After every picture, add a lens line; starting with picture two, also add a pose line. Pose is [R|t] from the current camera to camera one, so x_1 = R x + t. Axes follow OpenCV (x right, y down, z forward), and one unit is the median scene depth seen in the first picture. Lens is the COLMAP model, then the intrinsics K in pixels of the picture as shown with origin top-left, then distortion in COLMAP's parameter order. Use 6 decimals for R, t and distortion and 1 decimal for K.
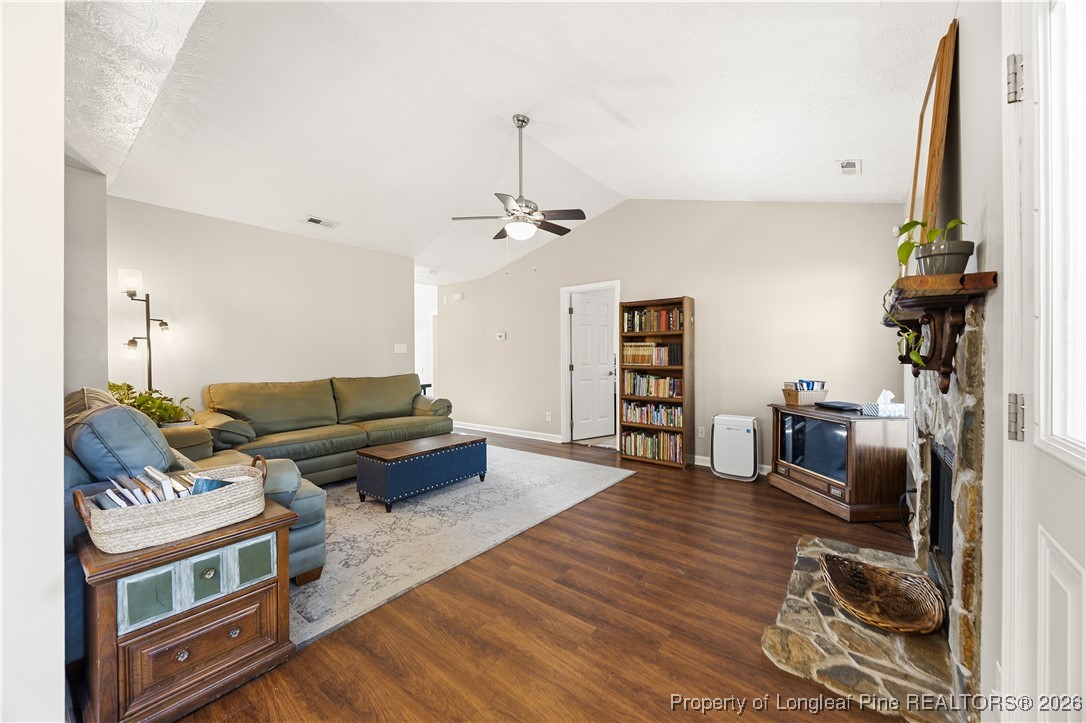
lens RADIAL K [[410.3, 0, 540.7], [0, 410.3, 358.6], [0, 0, 1]] dist [-0.001166, -0.000019]
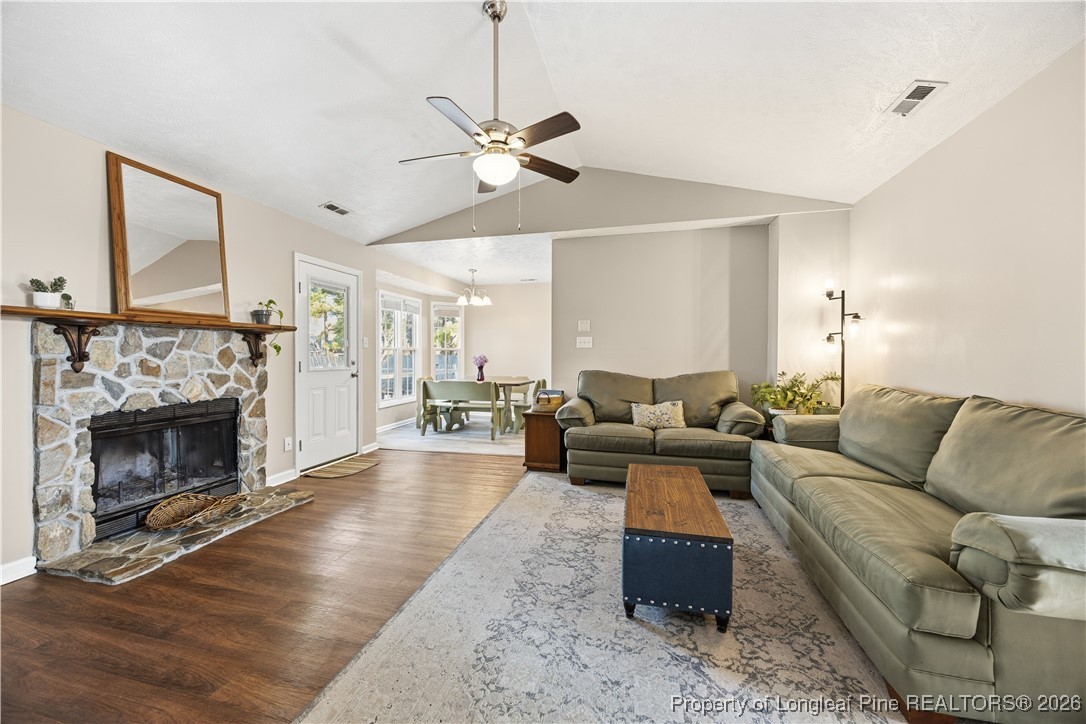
lens RADIAL K [[410.3, 0, 540.7], [0, 410.3, 359.1], [0, 0, 1]] dist [-0.001166, -0.000019]
pose [[-0.914034, 0.010254, -0.405507, 0.165228], [0.001402, 0.999754, 0.022119, -0.008182], [0.405634, 0.019649, -0.913824, 1.641643]]
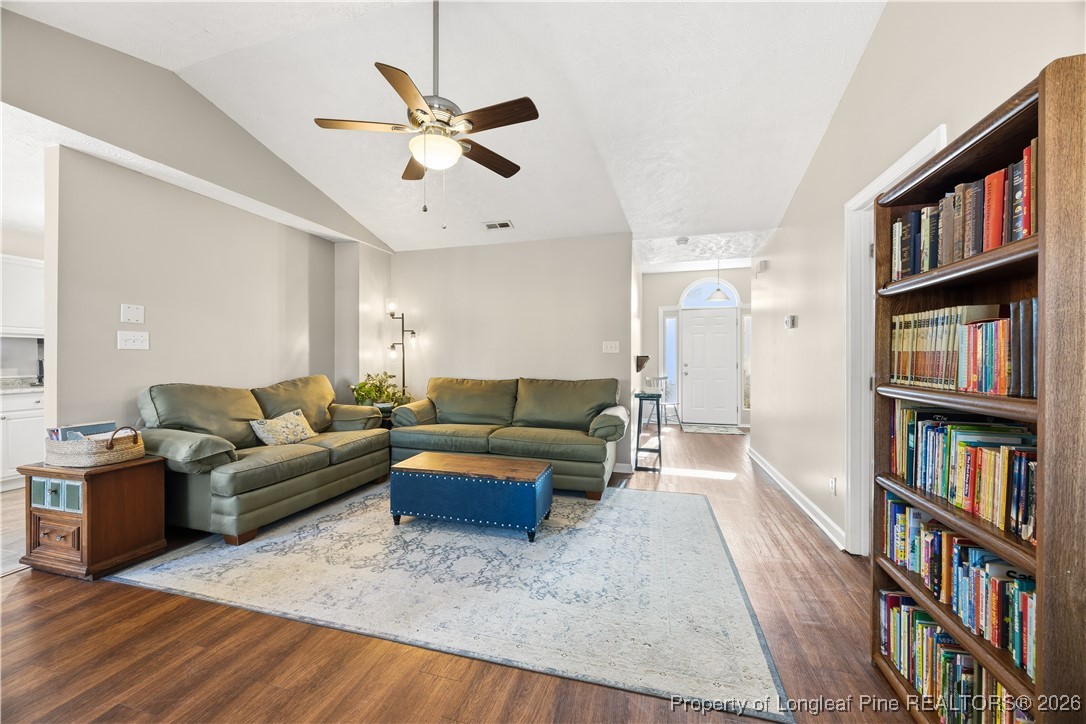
lens RADIAL K [[410.3, 0, 540.7], [0, 410.3, 359.1], [0, 0, 1]] dist [-0.001166, -0.000019]
pose [[0.383235, 0.006848, -0.923626, 0.576507], [-0.008043, 0.999959, 0.004077, -0.005115], [0.923616, 0.005867, 0.383274, 0.894366]]
